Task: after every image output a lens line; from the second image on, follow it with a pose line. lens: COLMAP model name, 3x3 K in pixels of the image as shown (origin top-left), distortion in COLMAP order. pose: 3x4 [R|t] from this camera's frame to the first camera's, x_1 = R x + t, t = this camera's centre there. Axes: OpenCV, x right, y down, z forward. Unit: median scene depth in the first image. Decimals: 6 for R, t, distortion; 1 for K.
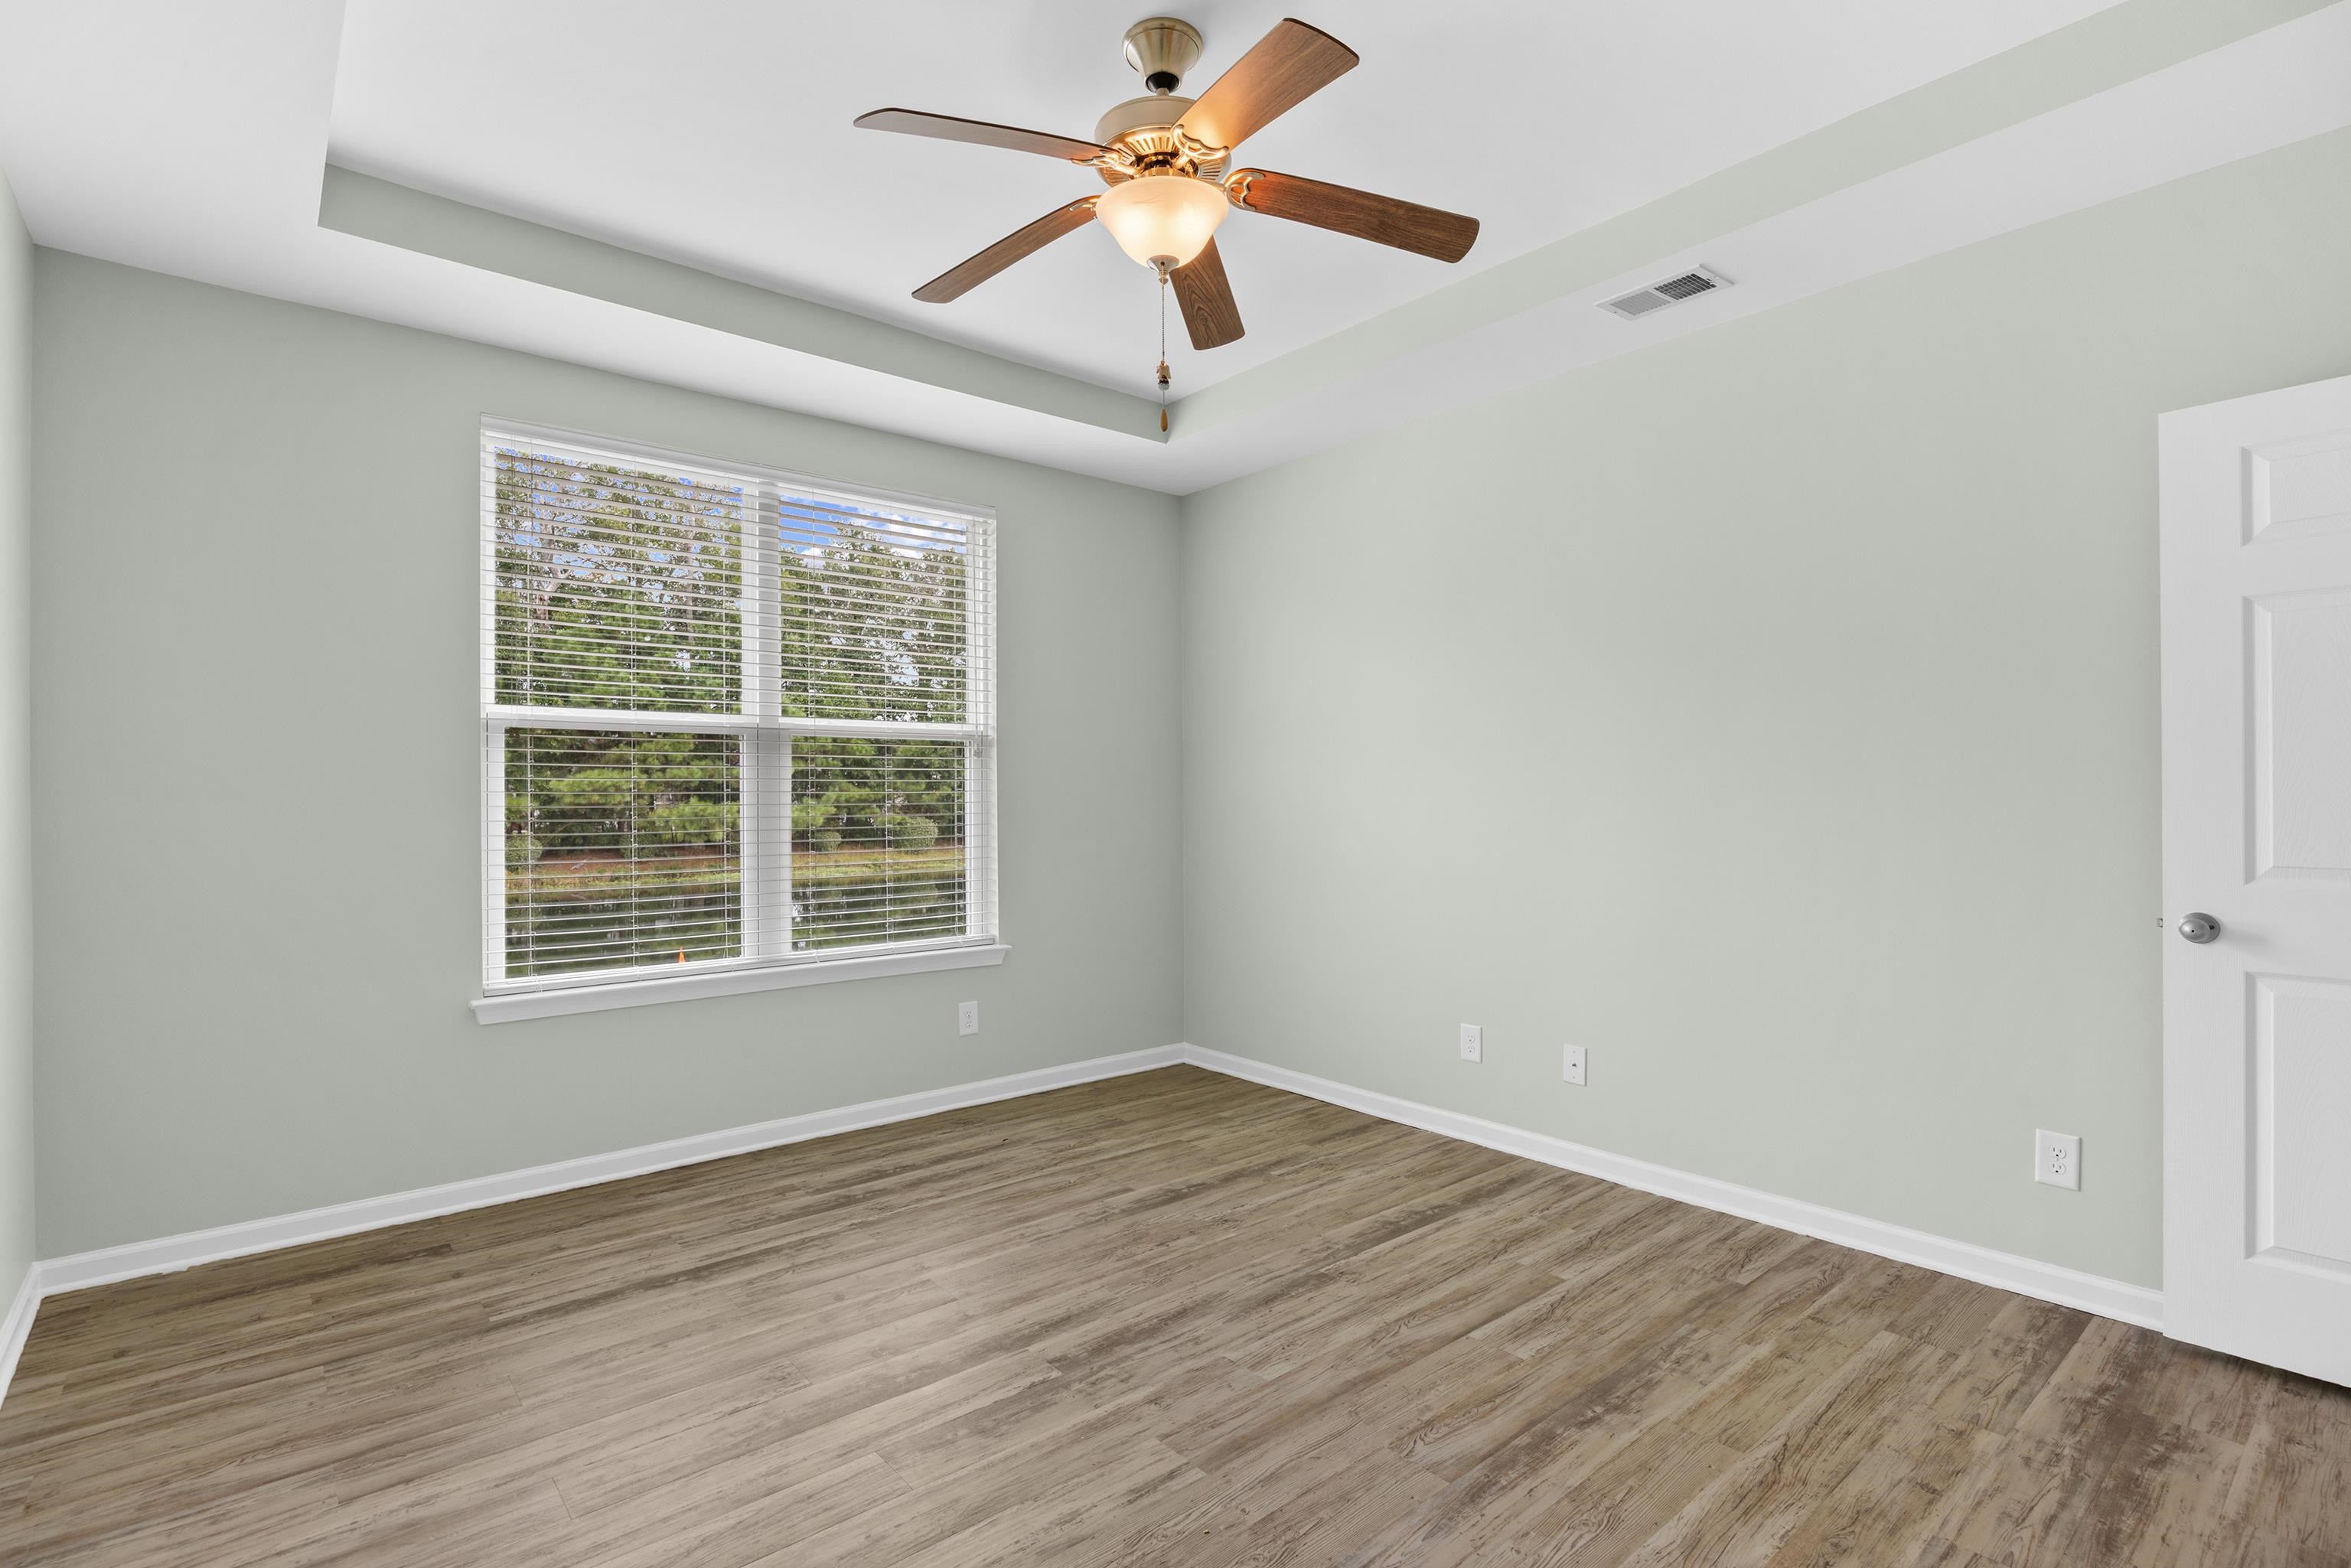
lens RADIAL K [[1103.8, 0, 1160.3], [0, 1103.8, 782.4], [0, 0, 1]] dist [-0.009657, -0.000765]
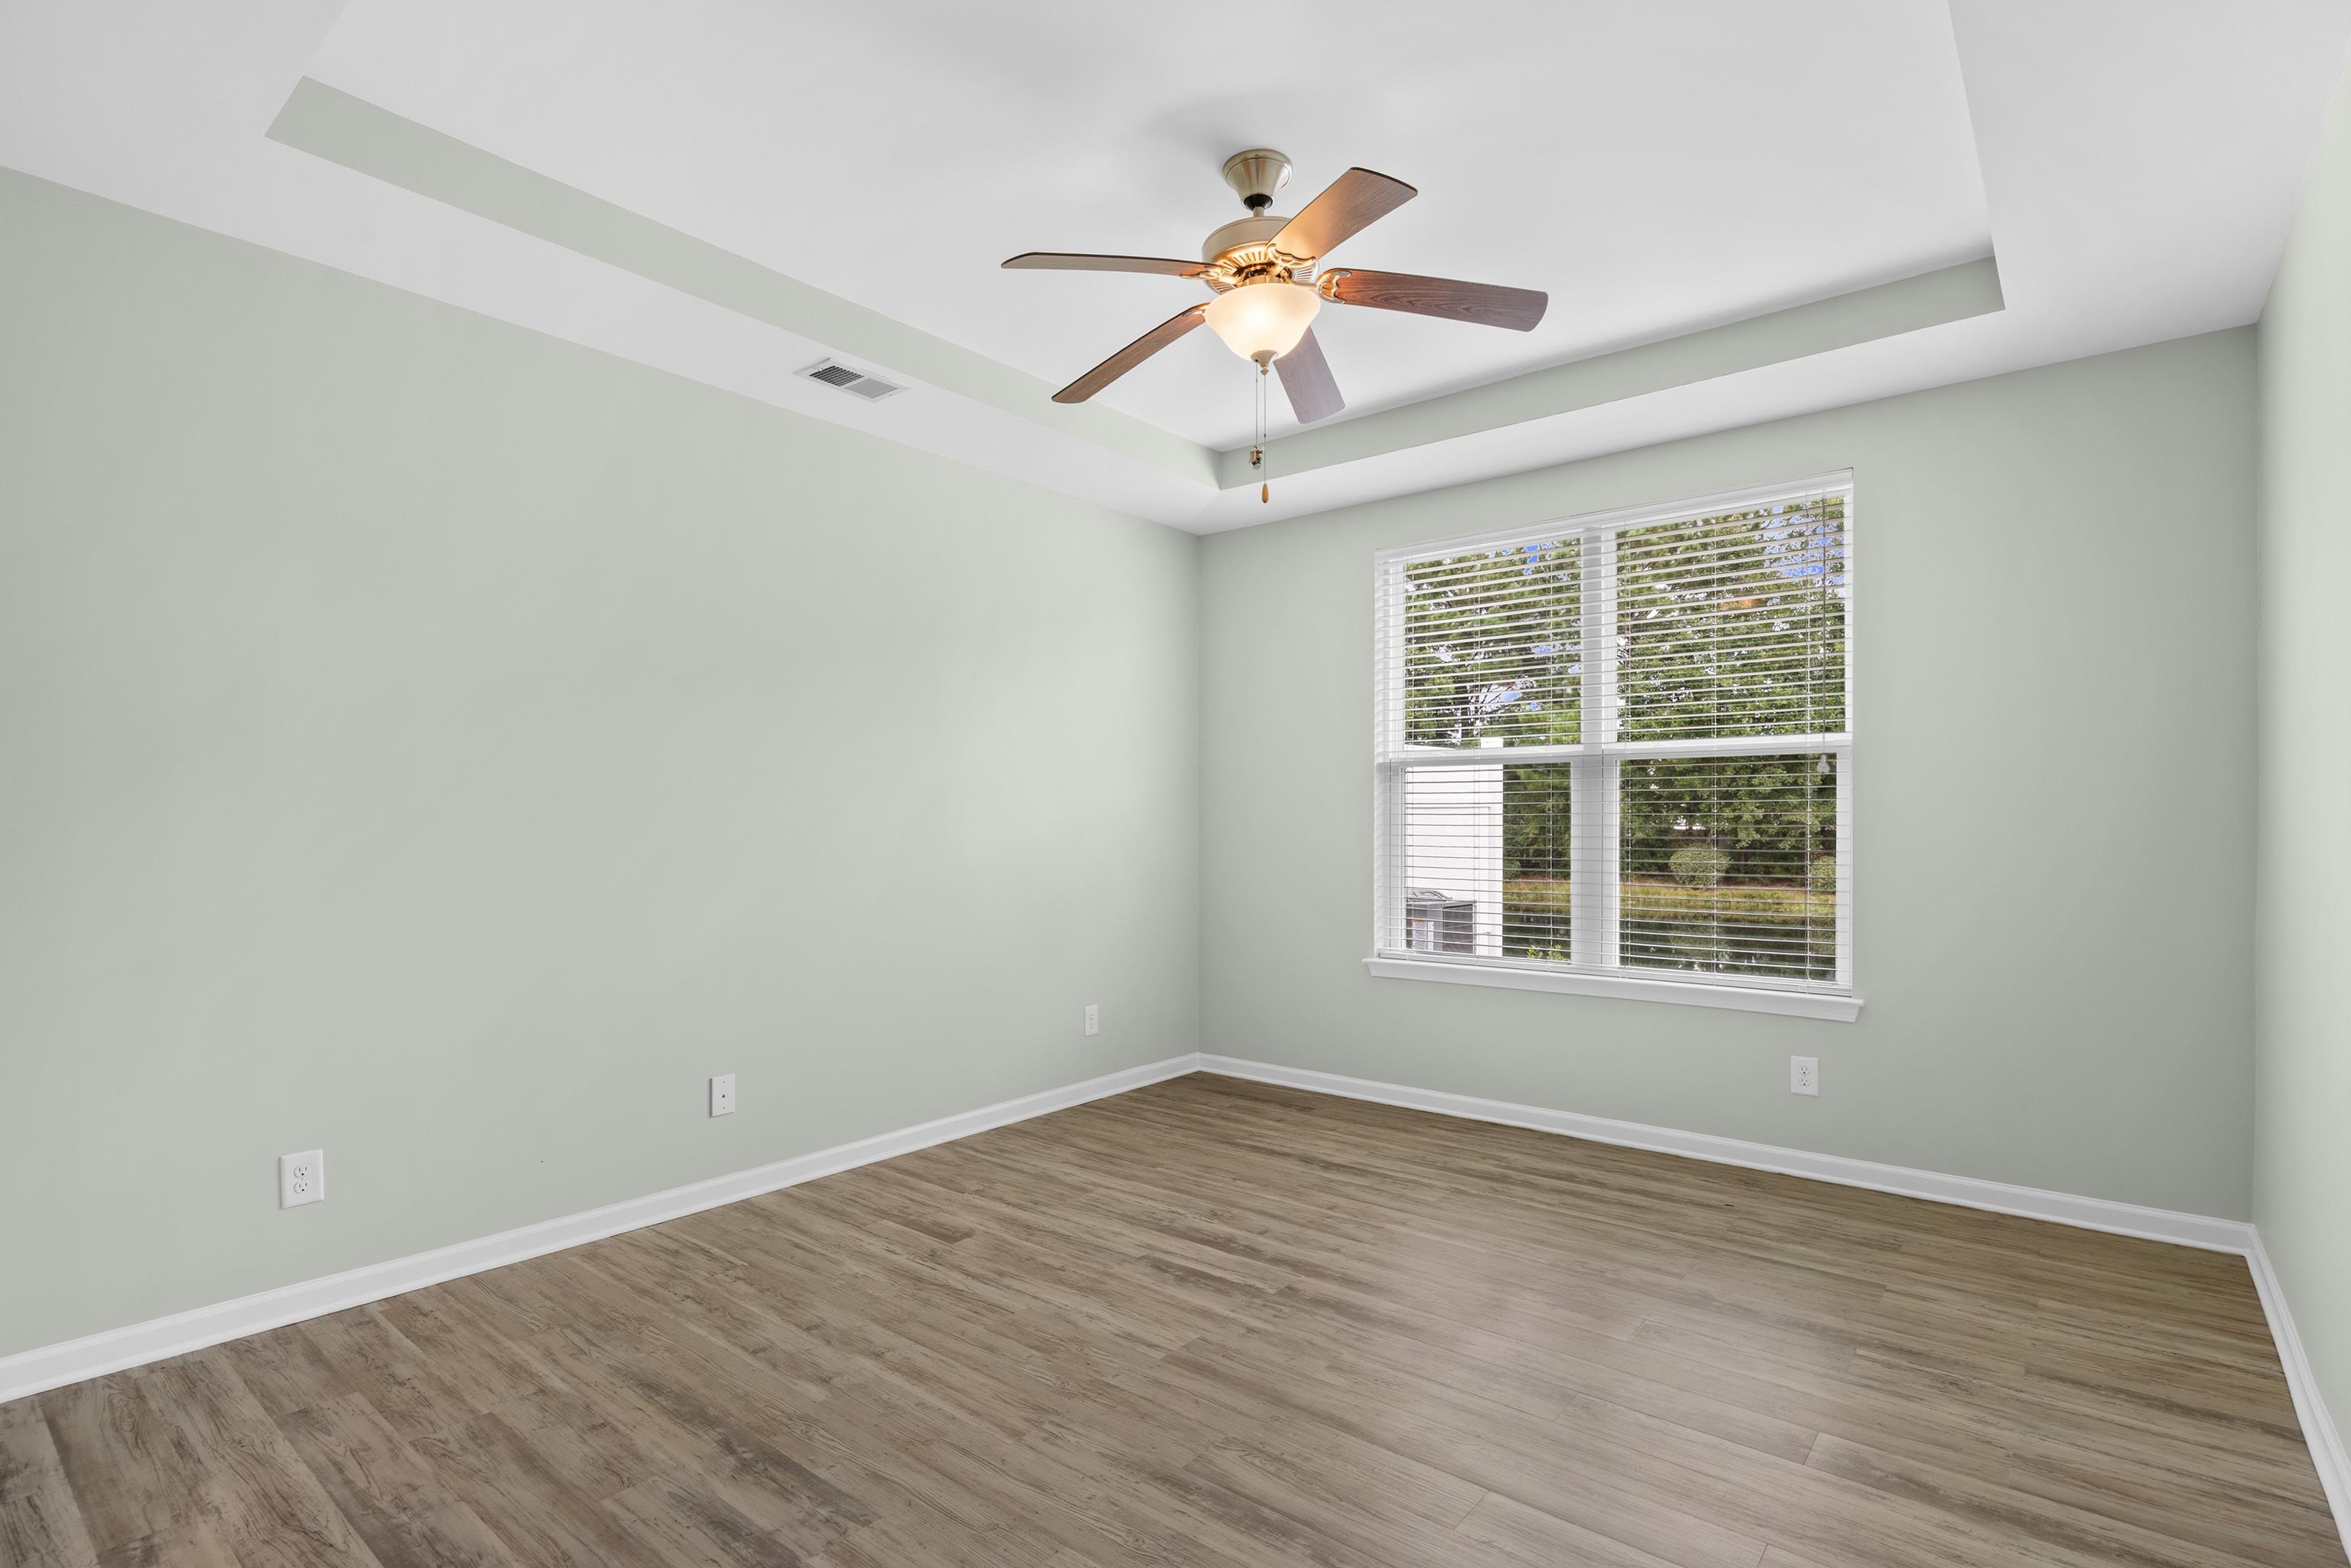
lens RADIAL K [[1103.8, 0, 1162.8], [0, 1103.8, 800.9], [0, 0, 1]] dist [-0.009657, -0.000765]
pose [[0.179126, -0.016533, -0.983687, 0.750314], [0.014085, 0.999799, -0.014239, 0.006371], [0.983725, -0.011305, 0.179323, 0.457842]]
